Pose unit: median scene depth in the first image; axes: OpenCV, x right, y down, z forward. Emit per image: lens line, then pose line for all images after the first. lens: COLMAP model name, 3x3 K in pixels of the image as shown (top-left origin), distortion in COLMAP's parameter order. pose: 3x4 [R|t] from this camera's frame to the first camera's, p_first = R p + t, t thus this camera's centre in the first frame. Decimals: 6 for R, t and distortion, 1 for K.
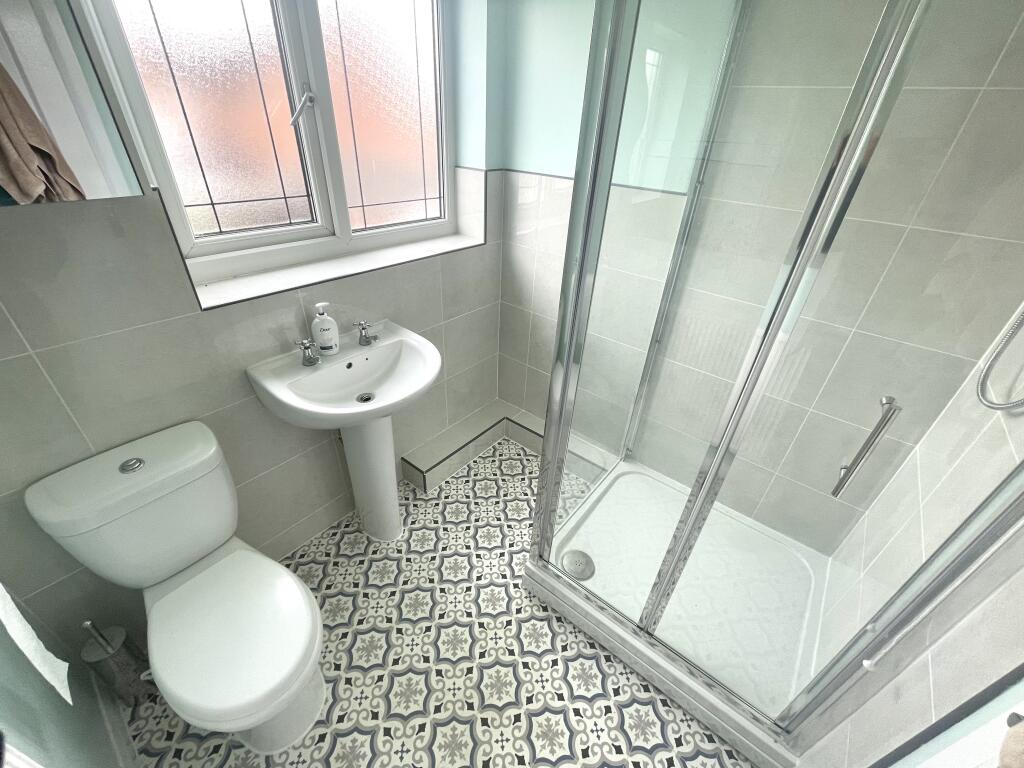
lens RADIAL K [[418.3, 0, 510.8], [0, 418.3, 387.5], [0, 0, 1]] dist [-0.000618, 0.000001]
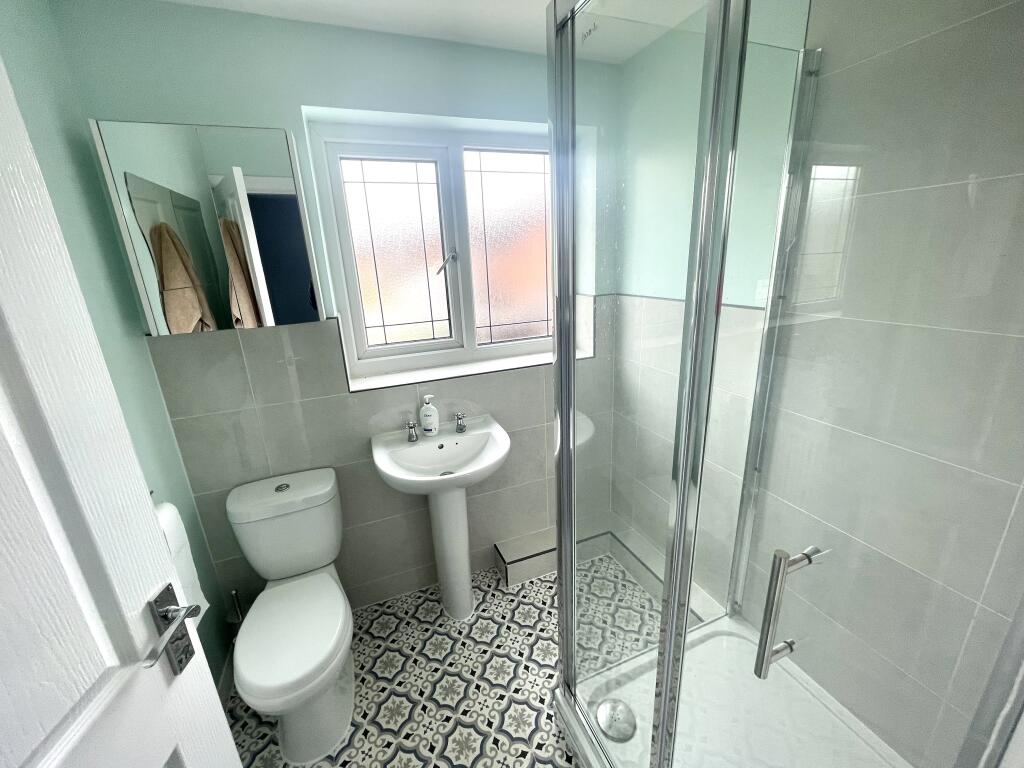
lens RADIAL K [[418.3, 0, 510.8], [0, 418.3, 387.5], [0, 0, 1]] dist [-0.000618, 0.000001]
pose [[0.865786, 0.058788, -0.496949, 0.370024], [-0.188145, 0.958453, -0.214405, 0.005882], [0.463698, 0.279127, 0.840876, 0.012310]]
